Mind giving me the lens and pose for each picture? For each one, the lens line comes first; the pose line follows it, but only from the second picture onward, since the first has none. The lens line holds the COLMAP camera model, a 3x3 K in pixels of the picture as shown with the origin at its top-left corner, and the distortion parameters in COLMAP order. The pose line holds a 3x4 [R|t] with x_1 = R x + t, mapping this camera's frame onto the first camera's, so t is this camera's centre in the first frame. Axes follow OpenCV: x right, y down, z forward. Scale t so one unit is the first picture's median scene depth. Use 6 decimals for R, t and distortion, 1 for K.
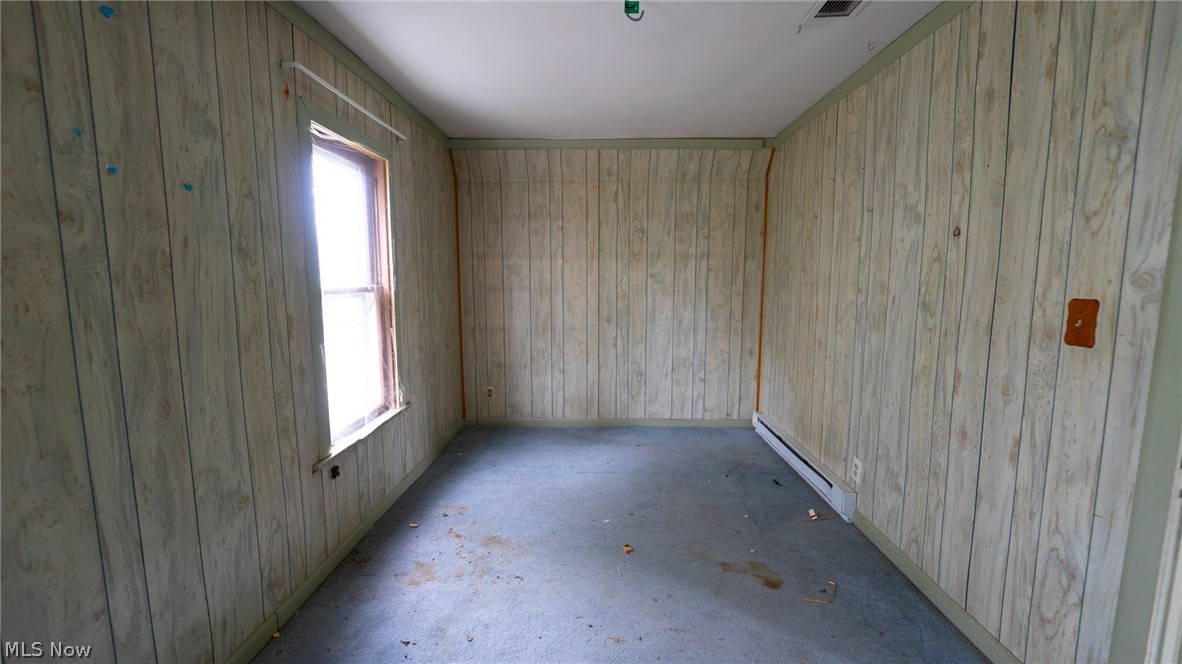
lens RADIAL K [[475.3, 0, 591.0], [0, 475.3, 332.0], [0, 0, 1]] dist [-0.013401, -0.000153]
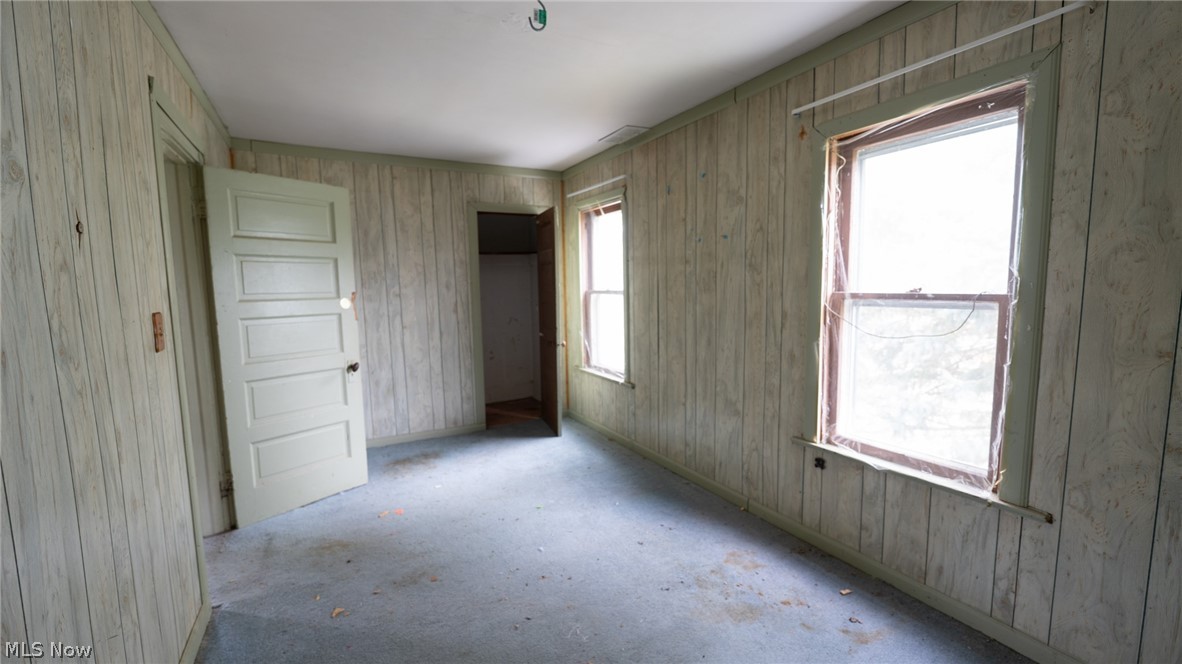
lens RADIAL K [[475.3, 0, 591.0], [0, 475.3, 332.0], [0, 0, 1]] dist [-0.013401, -0.000153]
pose [[-0.863940, 0.067295, -0.499078, 0.539435], [-0.040853, 0.978400, 0.202645, -0.244626], [0.501935, 0.195462, -0.842529, 2.031023]]
